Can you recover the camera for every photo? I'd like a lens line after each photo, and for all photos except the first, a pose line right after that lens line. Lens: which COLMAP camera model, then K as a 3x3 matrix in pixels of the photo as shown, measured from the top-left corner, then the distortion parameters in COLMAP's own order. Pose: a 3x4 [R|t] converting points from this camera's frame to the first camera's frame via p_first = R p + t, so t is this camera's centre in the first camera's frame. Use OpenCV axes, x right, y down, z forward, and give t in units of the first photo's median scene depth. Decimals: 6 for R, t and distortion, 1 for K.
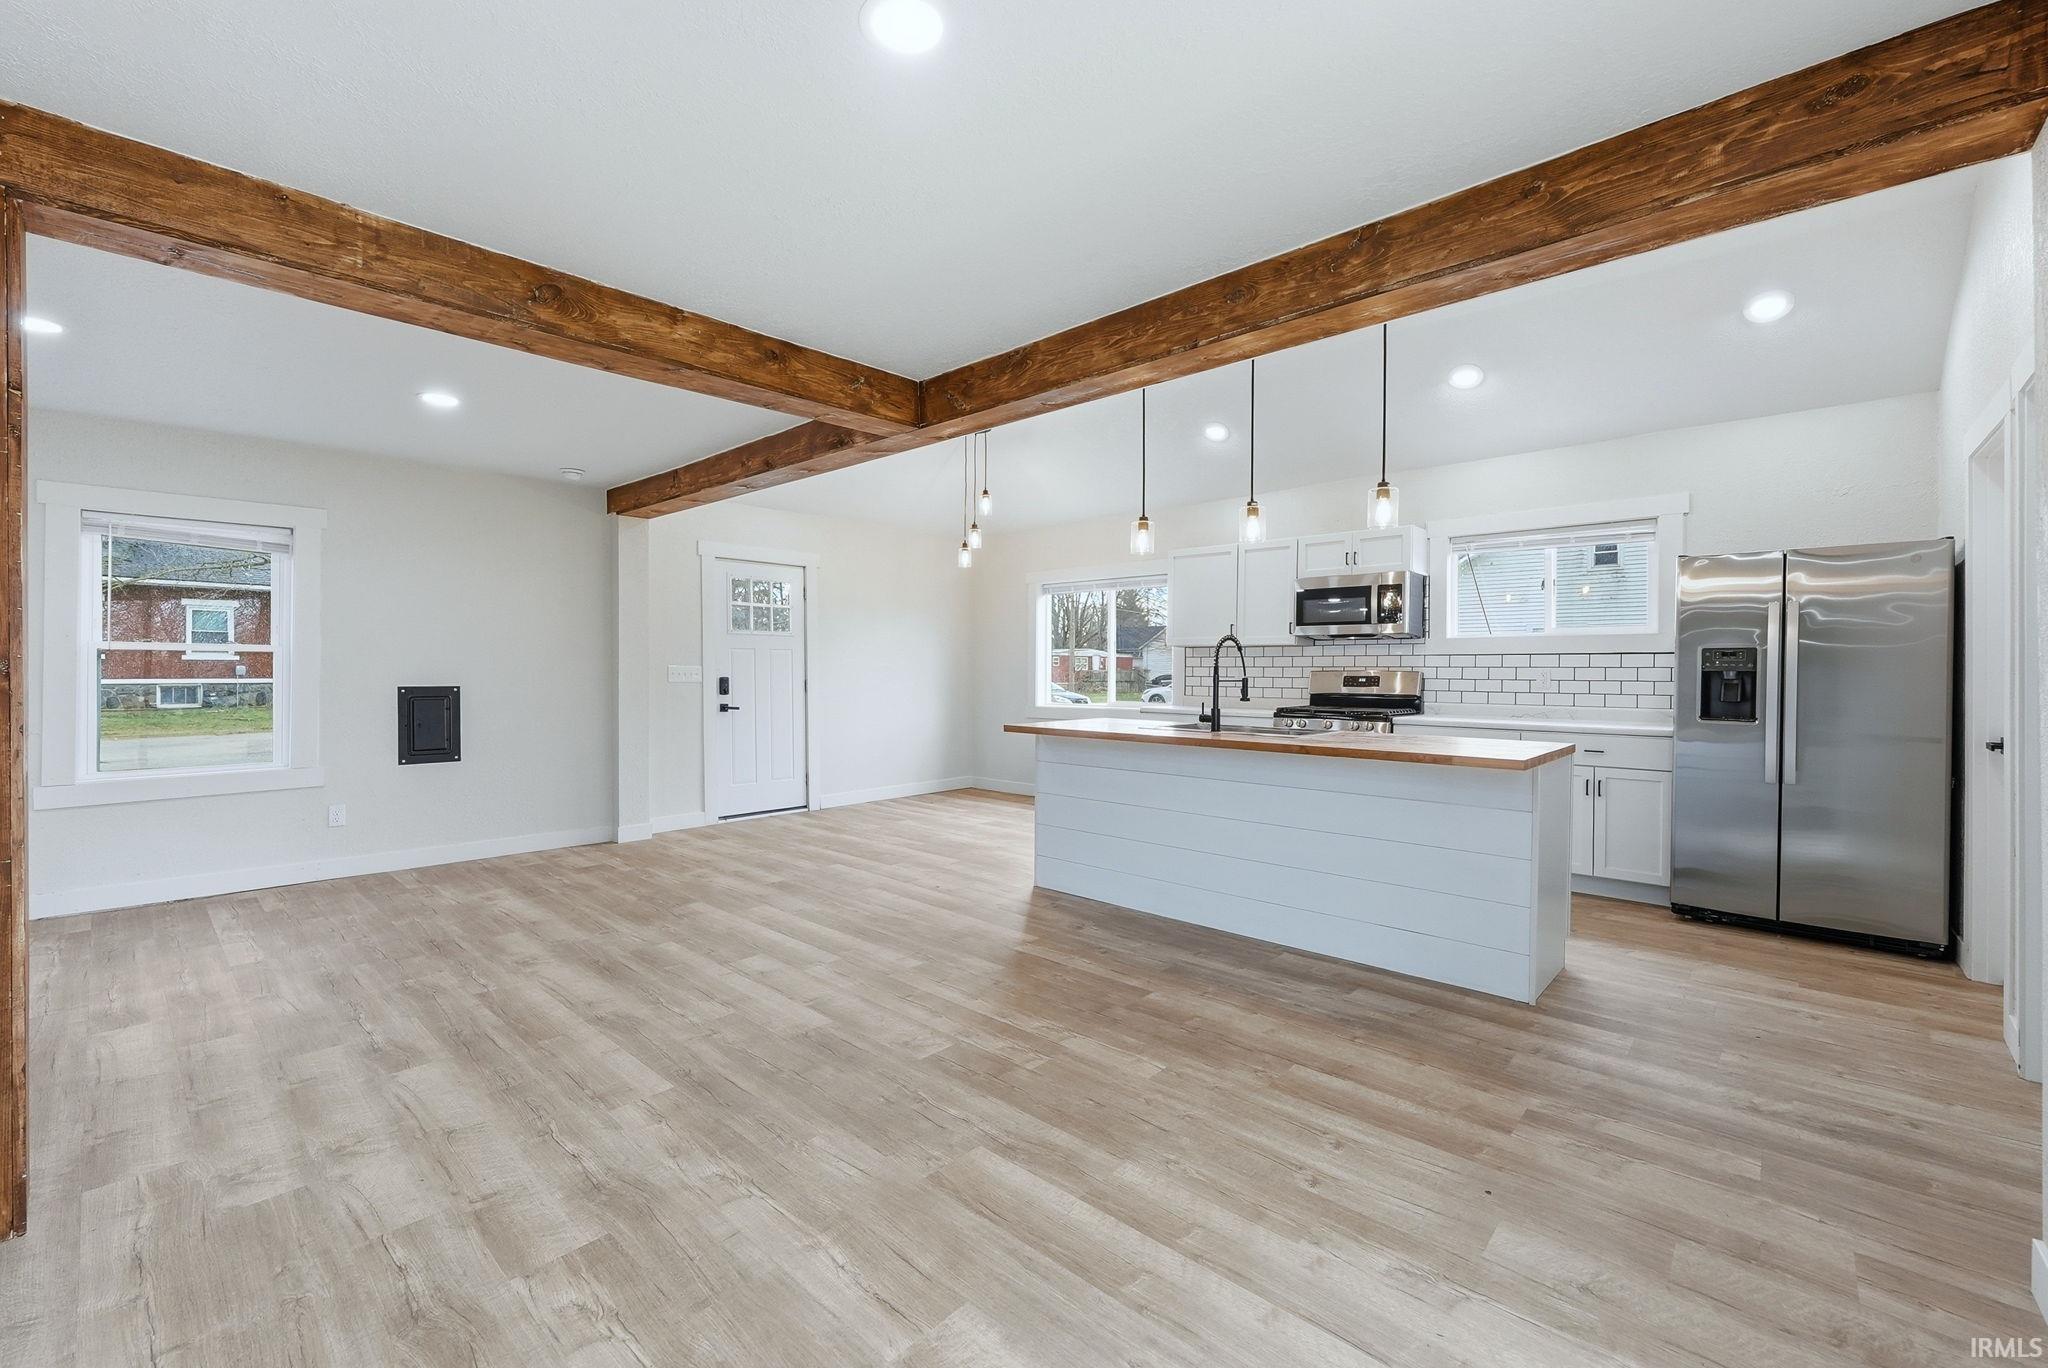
lens RADIAL K [[846.8, 0, 1010.6], [0, 846.8, 676.2], [0, 0, 1]] dist [0.000320, -0.000248]
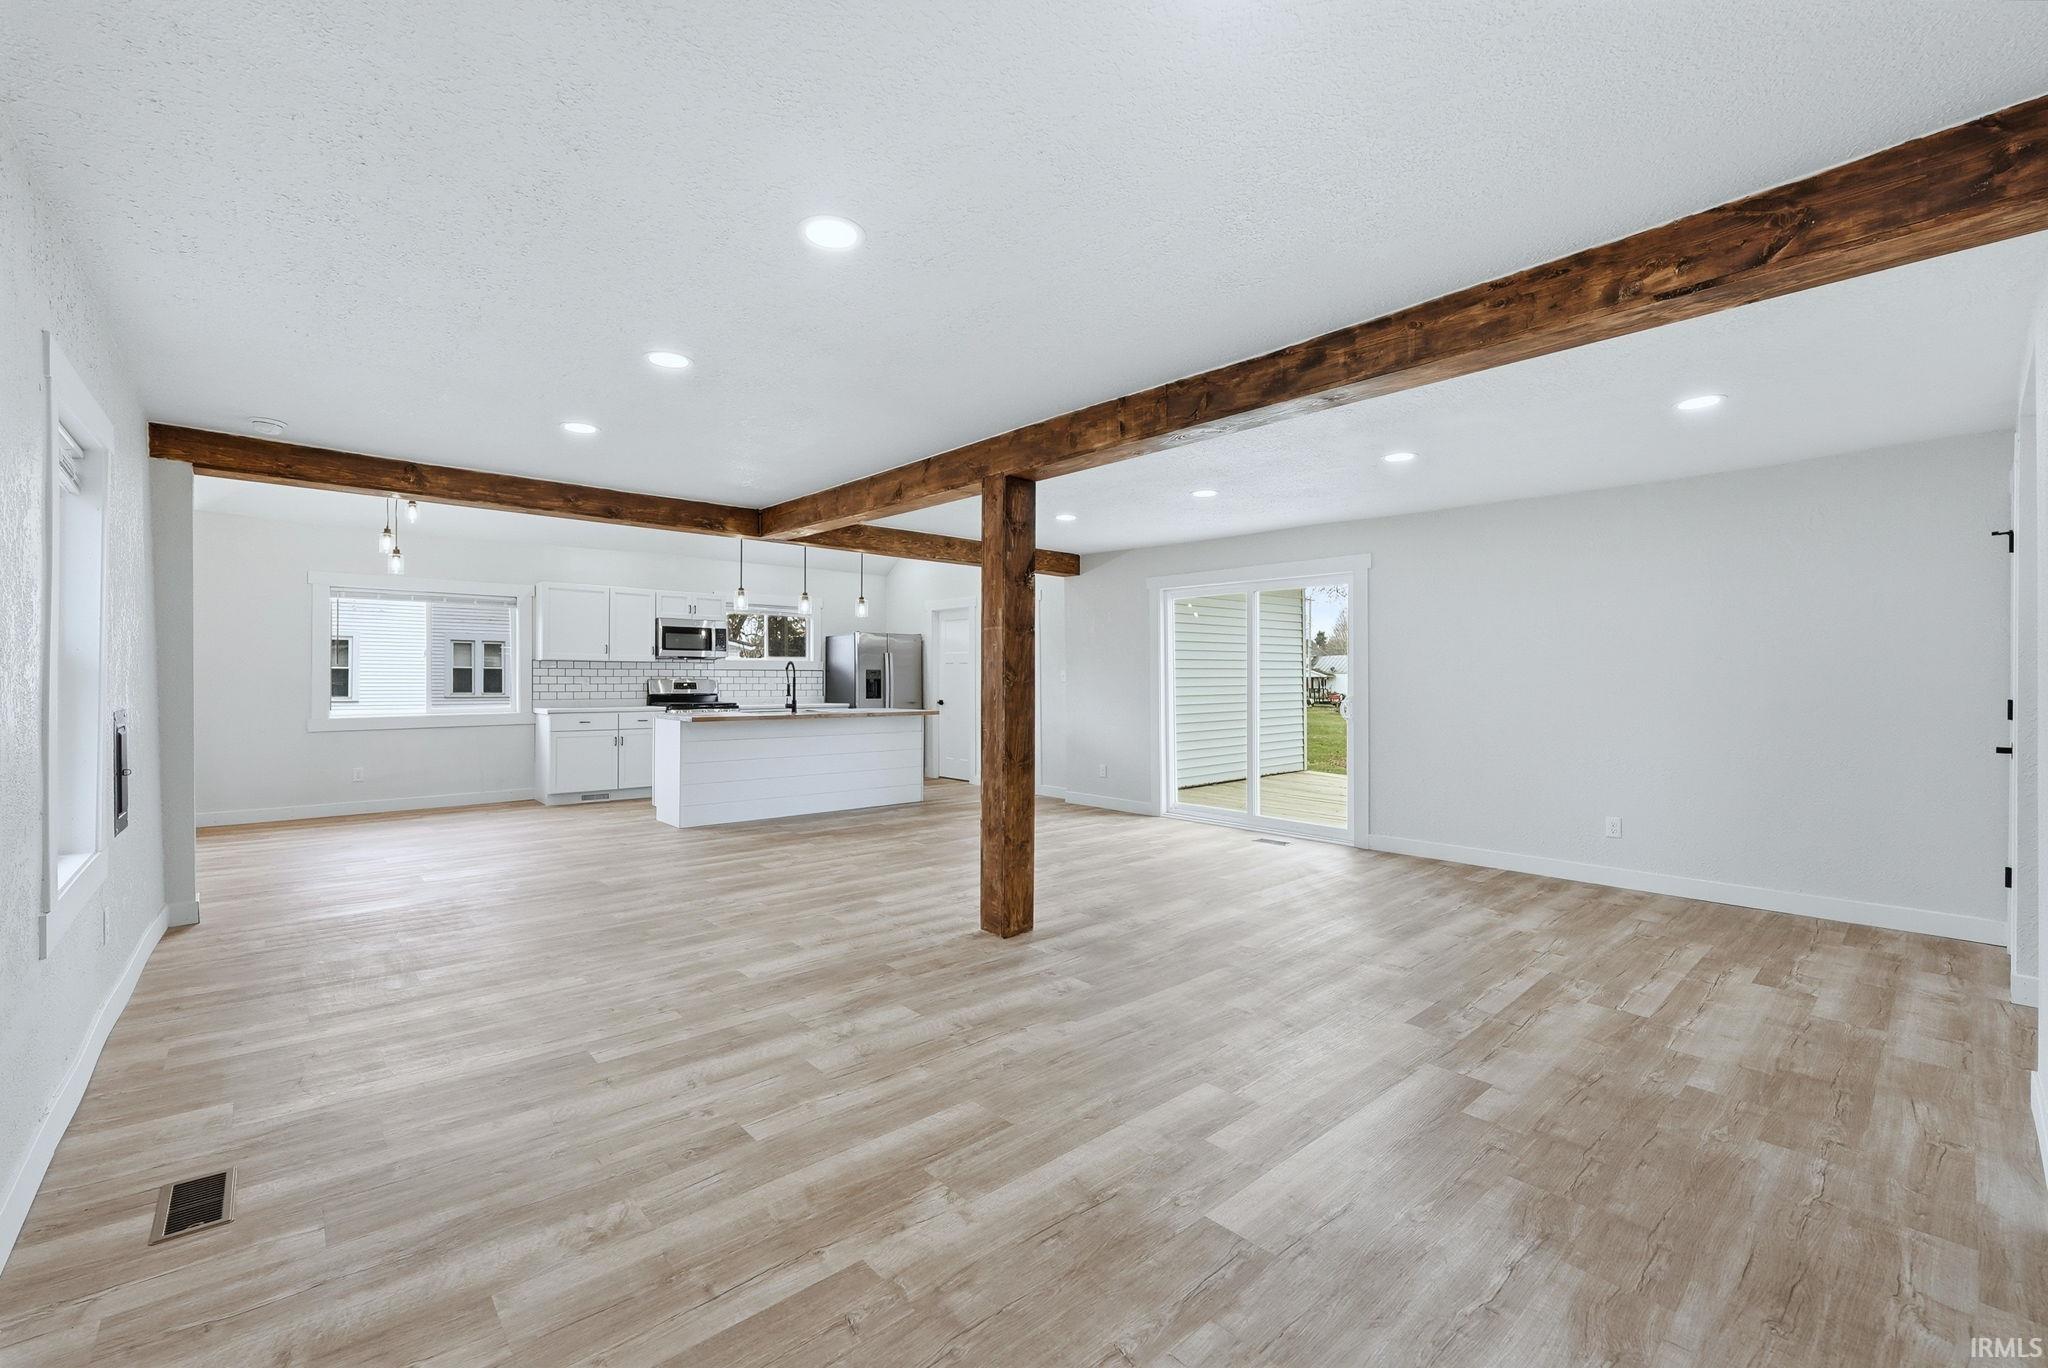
lens RADIAL K [[846.8, 0, 1010.6], [0, 846.8, 676.2], [0, 0, 1]] dist [0.000320, -0.000248]
pose [[0.097486, -0.001936, 0.995235, -1.617141], [0.004448, 0.999989, 0.001510, -0.017189], [-0.995227, 0.004280, 0.097493, 0.347084]]
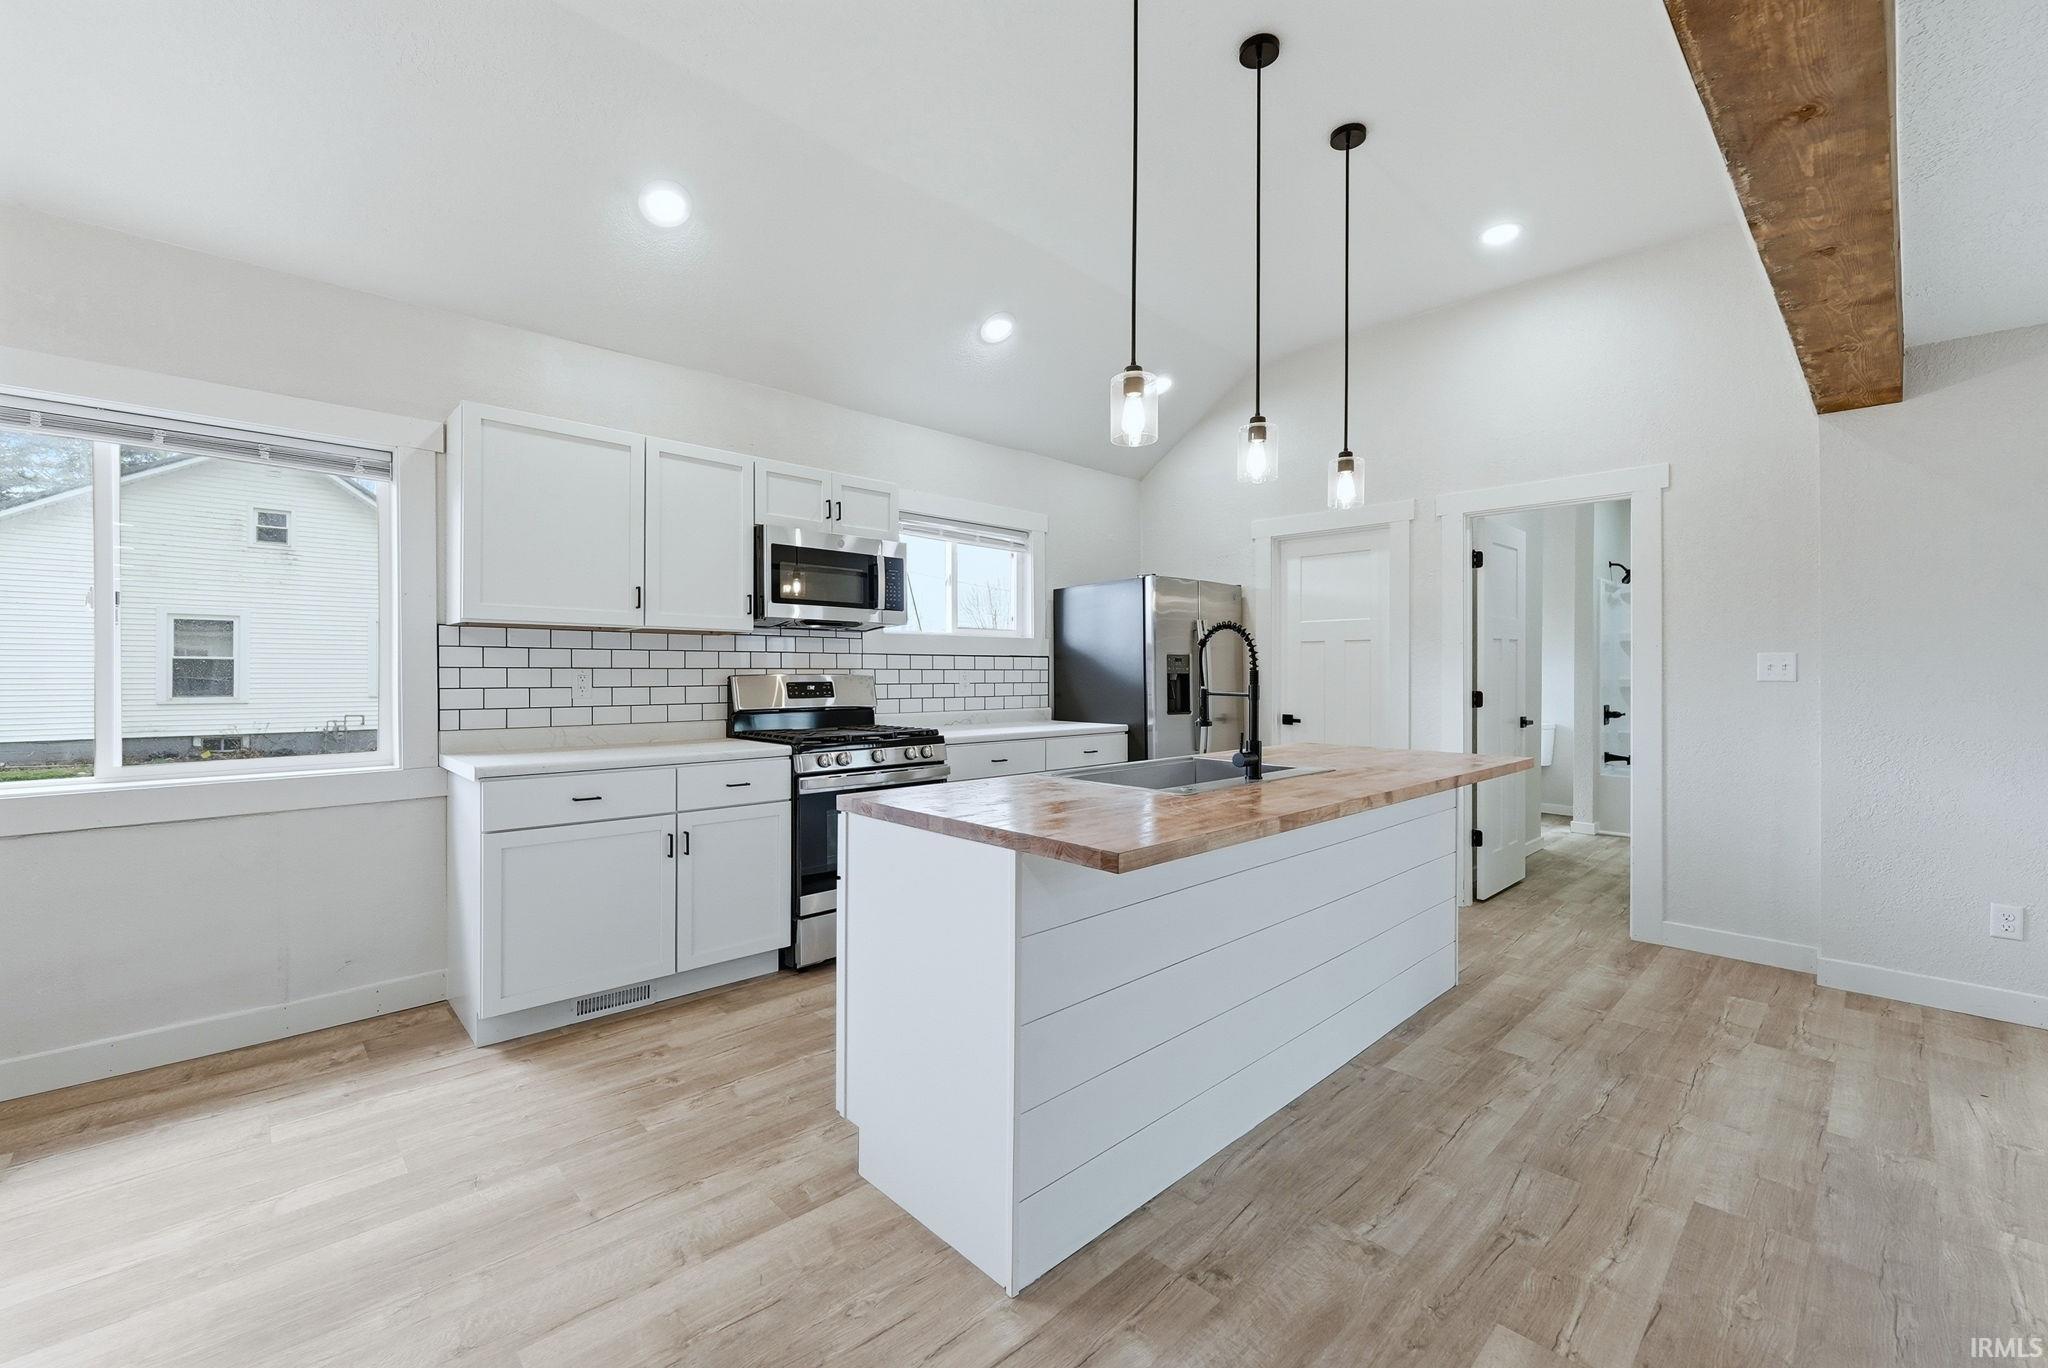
lens RADIAL K [[836.1, 0, 1009.5], [0, 836.1, 676.6], [0, 0, 1]] dist [-0.000280, 0.000507]
pose [[0.065599, -0.010582, 0.997790, -0.372464], [0.006534, 0.999927, 0.010175, -0.015388], [-0.997825, 0.005852, 0.065664, 1.159340]]
